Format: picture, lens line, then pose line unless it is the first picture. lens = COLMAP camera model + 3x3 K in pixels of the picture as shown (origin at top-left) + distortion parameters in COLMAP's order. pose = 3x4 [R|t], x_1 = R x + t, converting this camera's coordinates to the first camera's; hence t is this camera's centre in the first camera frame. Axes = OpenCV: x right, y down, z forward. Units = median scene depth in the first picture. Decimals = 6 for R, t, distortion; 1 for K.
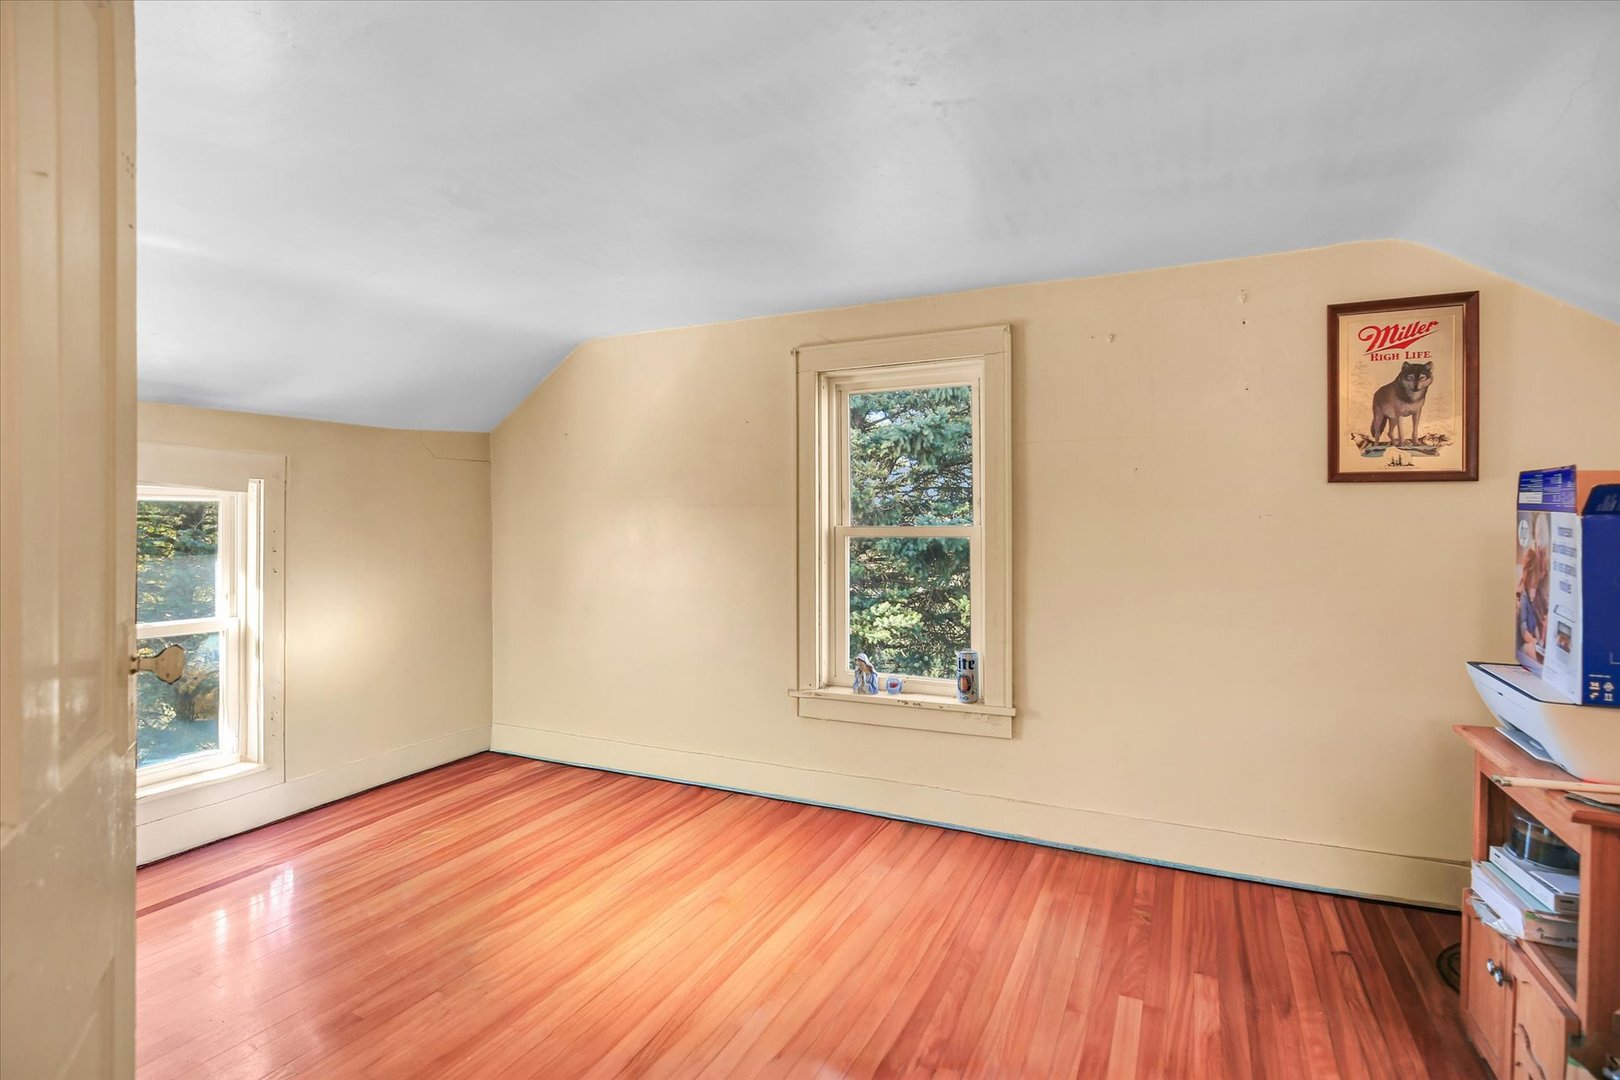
lens RADIAL K [[812.1, 0, 810.0], [0, 812.1, 540.0], [0, 0, 1]] dist [-0.000606, -0.000428]
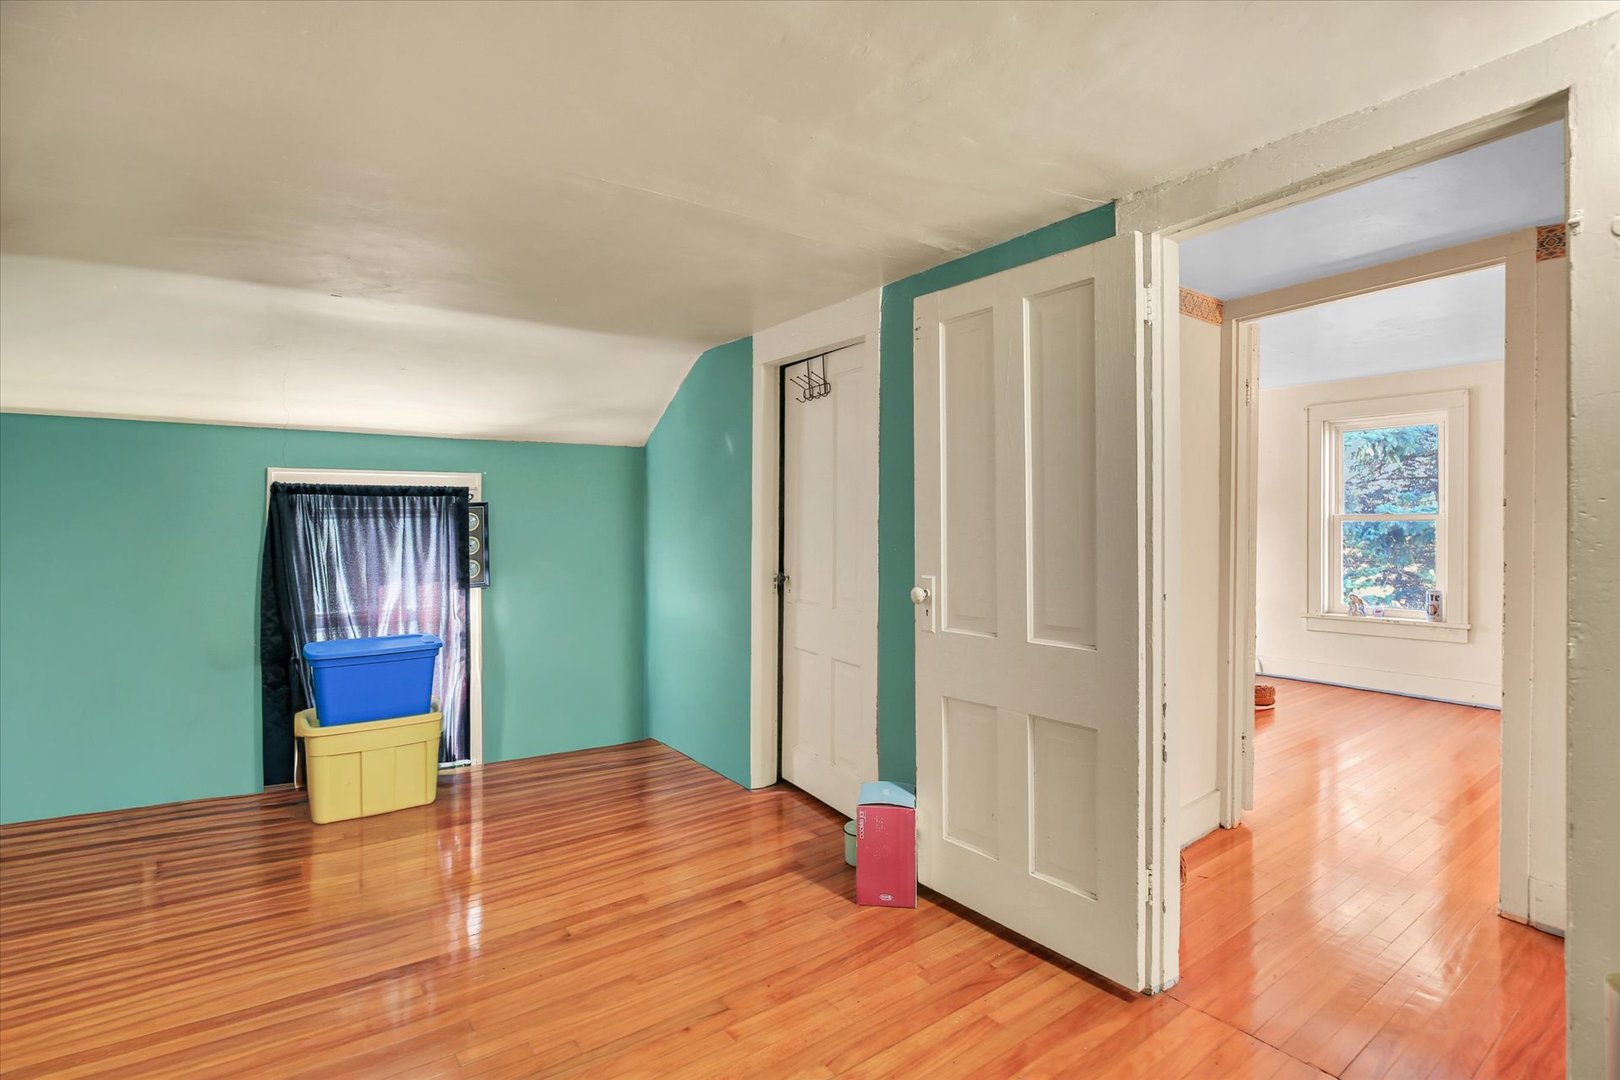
lens RADIAL K [[812.1, 0, 810.0], [0, 812.1, 540.0], [0, 0, 1]] dist [-0.000606, -0.000428]
pose [[0.898426, 0.004569, -0.439101, -0.201011], [0.000528, 0.999934, 0.011485, 0.013711], [0.439124, -0.010551, 0.898365, -0.938388]]
